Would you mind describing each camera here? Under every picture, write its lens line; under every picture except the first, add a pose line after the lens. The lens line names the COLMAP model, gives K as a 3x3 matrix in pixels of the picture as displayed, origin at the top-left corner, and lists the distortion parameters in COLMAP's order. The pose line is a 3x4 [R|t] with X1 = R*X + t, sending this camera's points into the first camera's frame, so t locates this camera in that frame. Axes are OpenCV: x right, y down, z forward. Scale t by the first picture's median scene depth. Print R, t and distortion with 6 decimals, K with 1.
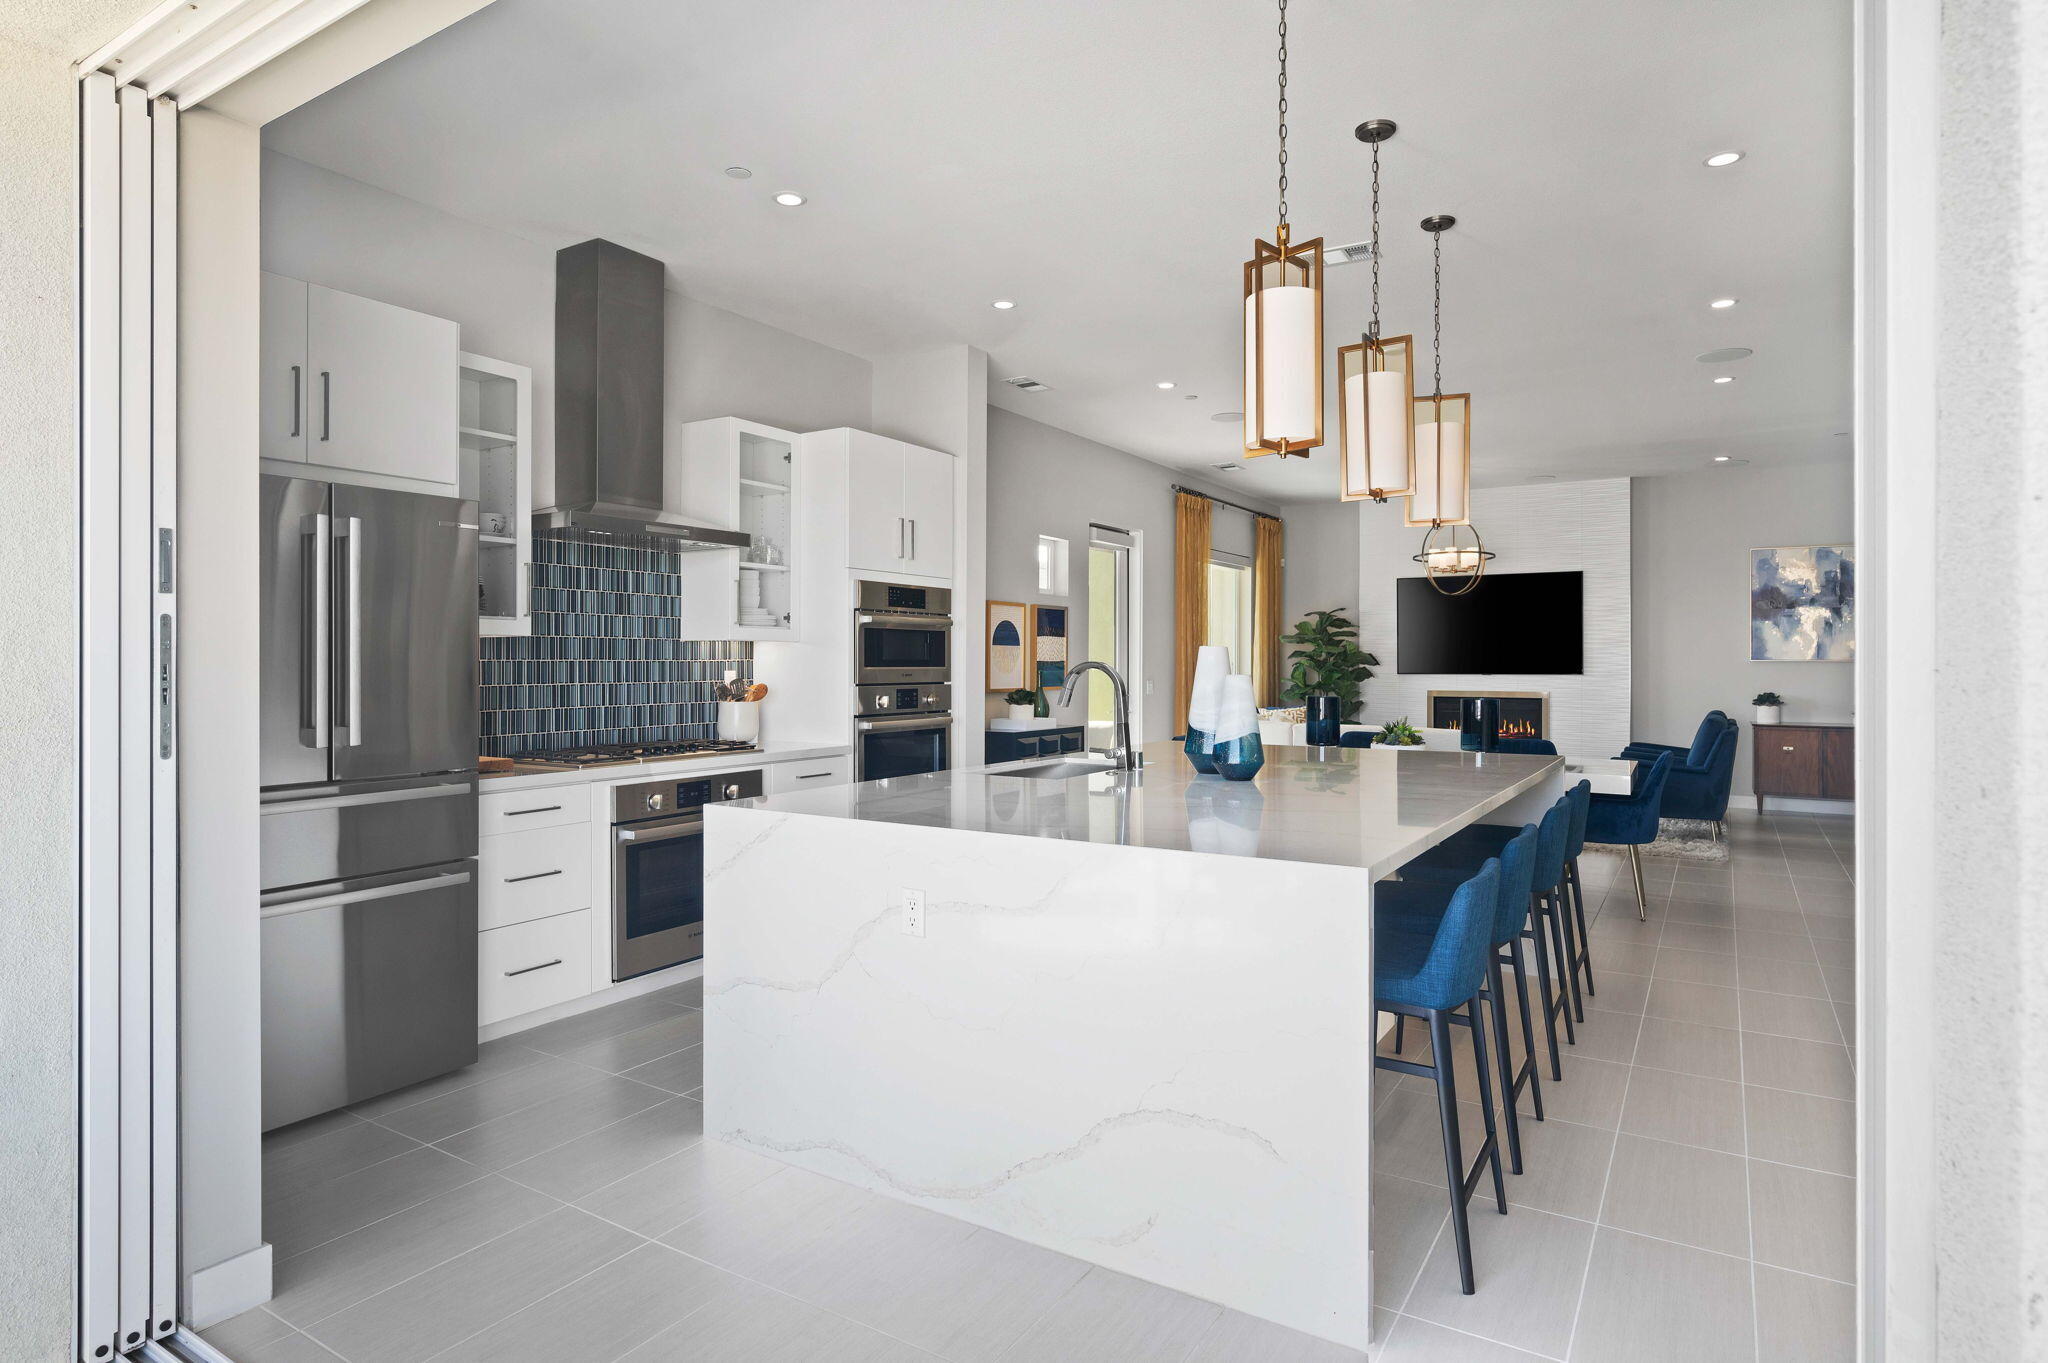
lens RADIAL K [[1116.7, 0, 1015.9], [0, 1116.7, 647.5], [0, 0, 1]] dist [0.000262, 0.000351]
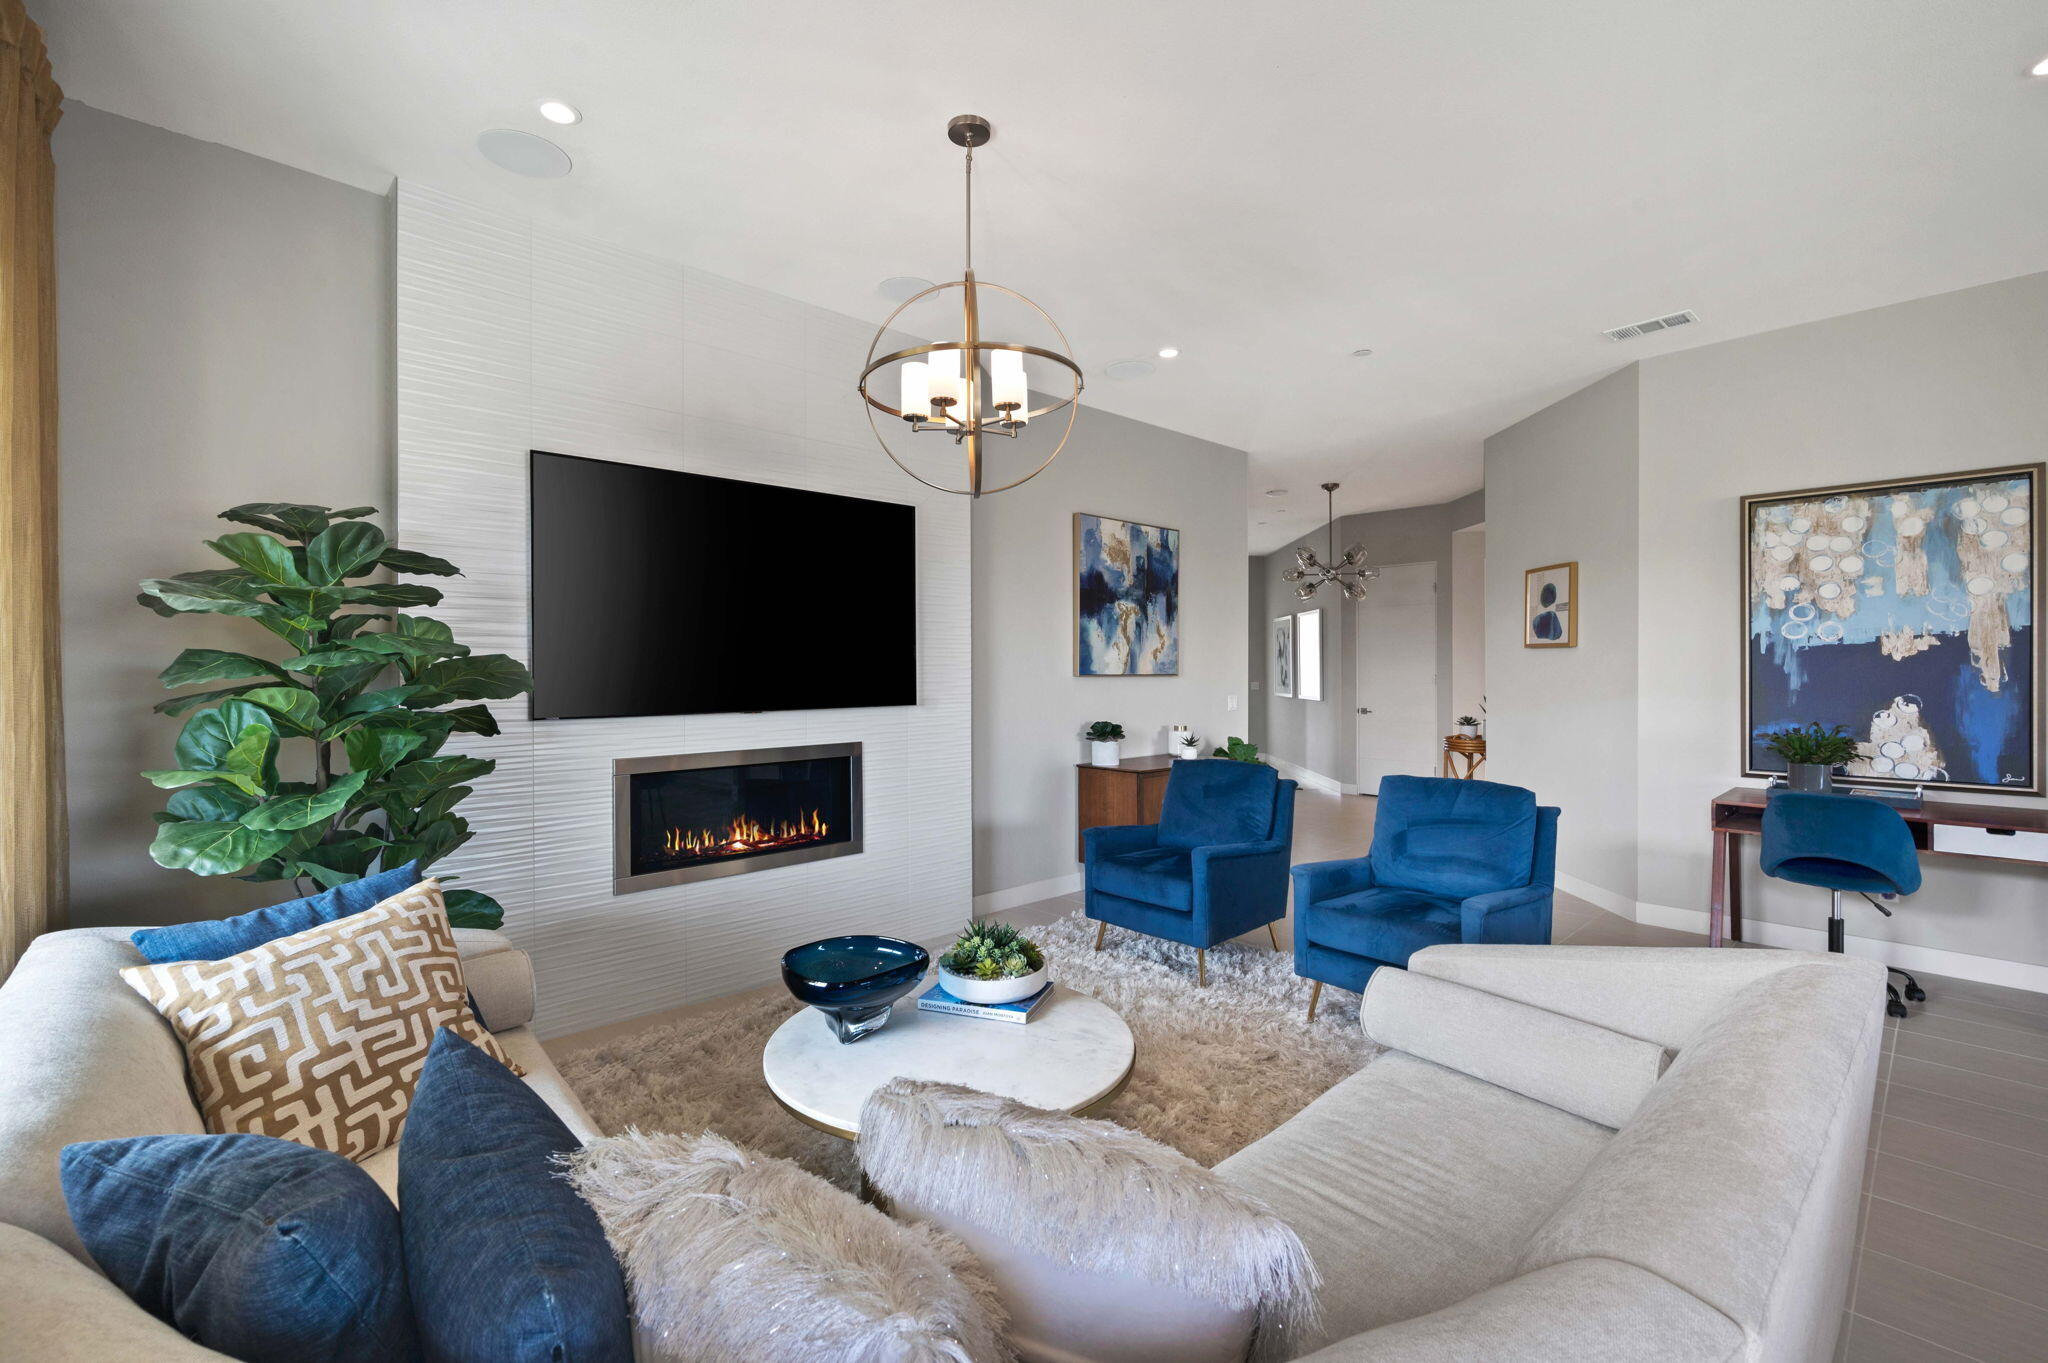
lens RADIAL K [[892.3, 0, 1038.6], [0, 892.3, 672.7], [0, 0, 1]] dist [0.000908, 0.000093]
pose [[0.224979, -0.006031, 0.974345, 0.180986], [-0.005310, 0.999958, 0.007415, 0.008881], [-0.974349, -0.006843, 0.224938, 1.348335]]
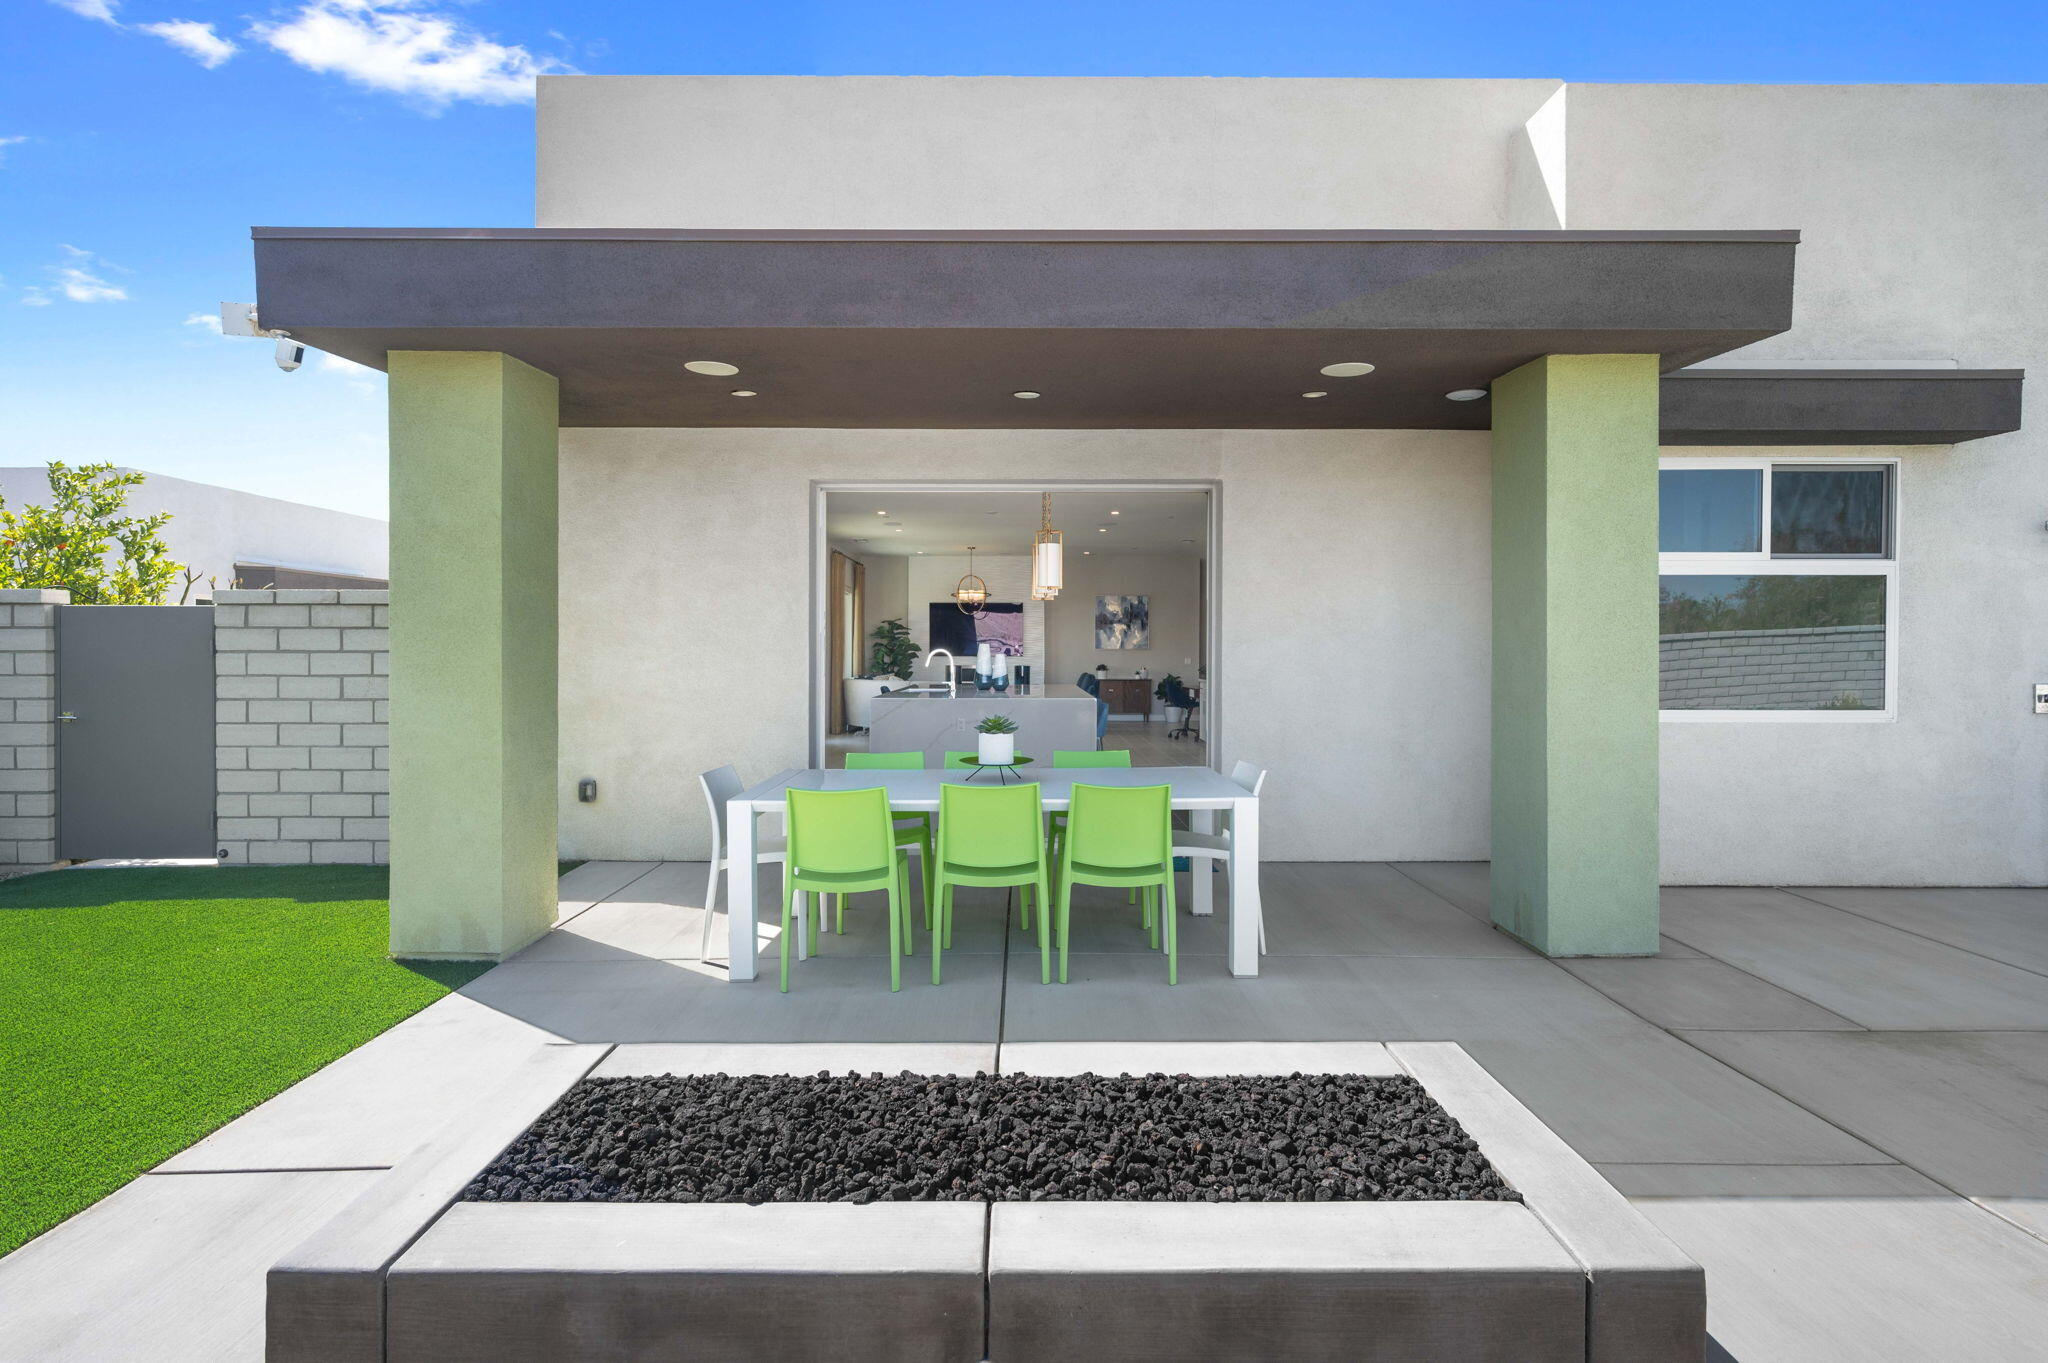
lens RADIAL K [[901.1, 0, 1031.2], [0, 901.1, 661.6], [0, 0, 1]] dist [0.000147, 0.000192]
pose [[0.843193, -0.006523, 0.537572, -0.510956], [-0.007853, 0.999670, 0.024448, -0.007551], [-0.537554, -0.024836, 0.842864, -0.520564]]
